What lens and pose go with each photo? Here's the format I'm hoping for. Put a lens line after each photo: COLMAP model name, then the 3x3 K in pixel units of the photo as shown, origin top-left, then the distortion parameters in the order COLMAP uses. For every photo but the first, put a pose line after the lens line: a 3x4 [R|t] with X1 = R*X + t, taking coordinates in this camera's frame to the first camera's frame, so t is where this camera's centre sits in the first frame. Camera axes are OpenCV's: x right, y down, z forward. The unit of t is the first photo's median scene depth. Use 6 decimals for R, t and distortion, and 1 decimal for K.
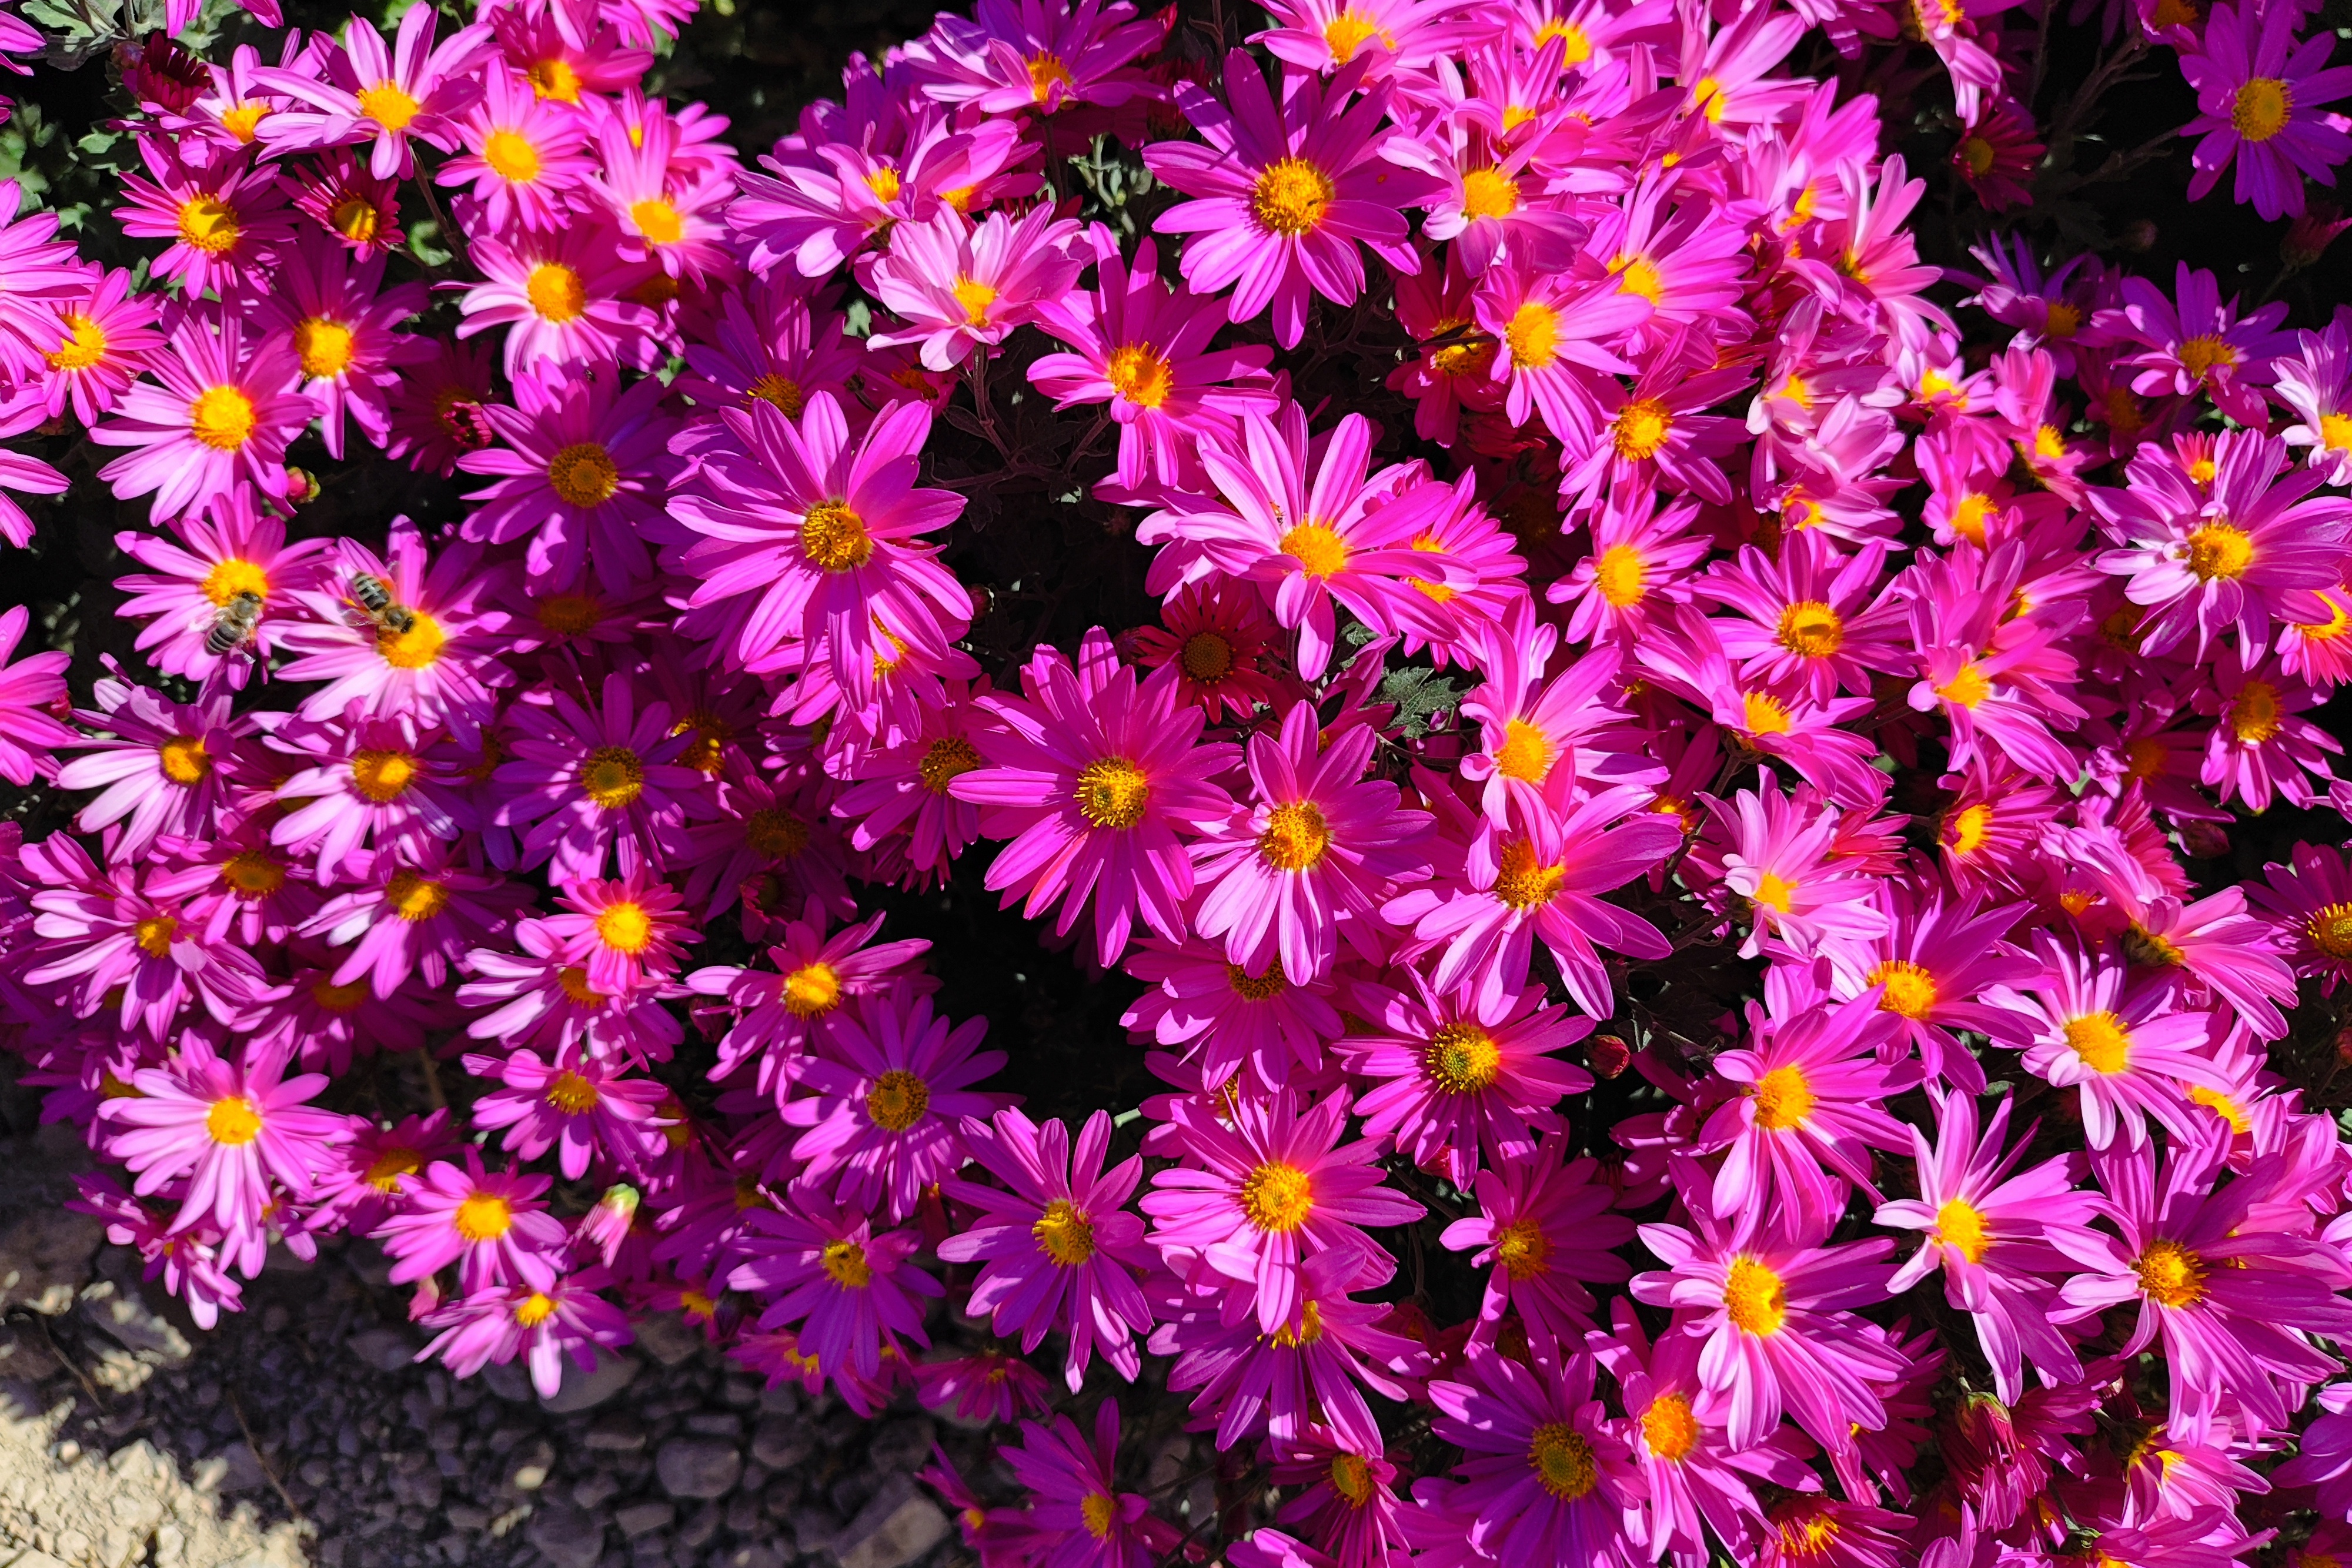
lens RADIAL K [[1769.8, 0, 1183.7], [0, 1769.8, 781.3], [0, 0, 1]] dist [-0.012998, -0.016188]
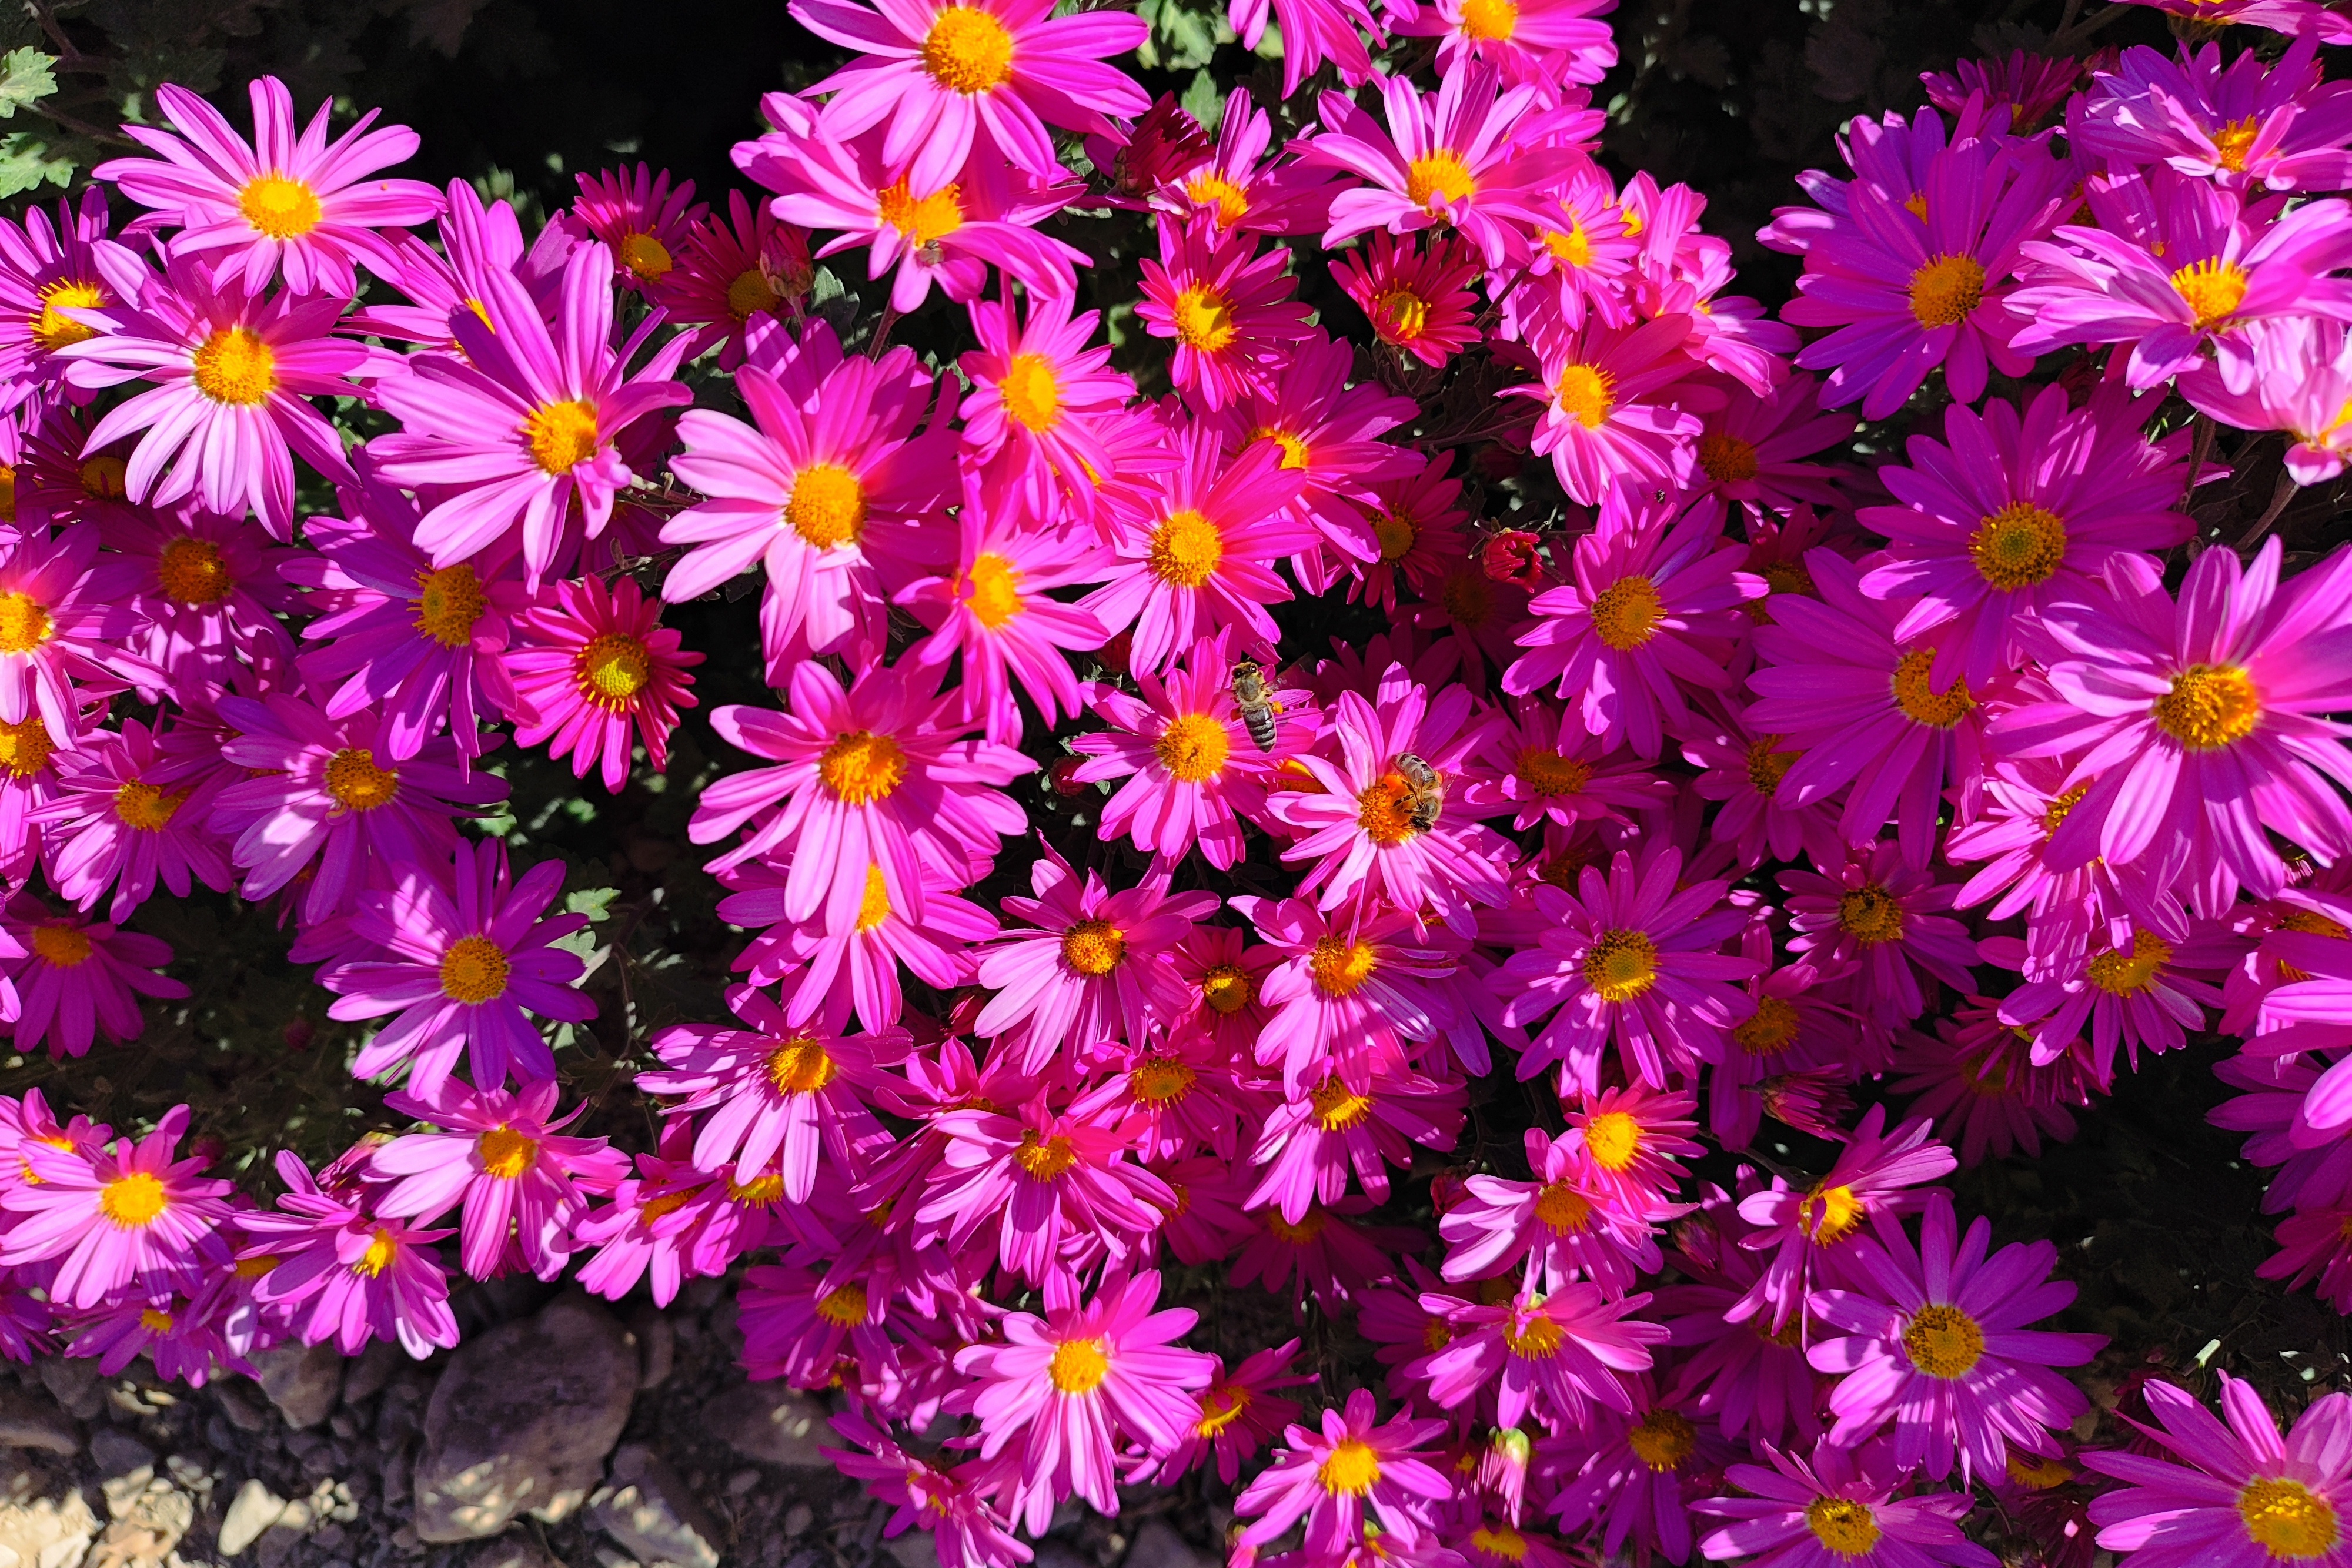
lens RADIAL K [[1769.8, 0, 1183.7], [0, 1769.8, 781.3], [0, 0, 1]] dist [-0.012998, -0.016188]
pose [[0.999913, -0.010650, 0.007764, -0.537789], [0.010871, 0.999520, -0.029023, -0.068168], [-0.007451, 0.029105, 0.999549, 0.153274]]
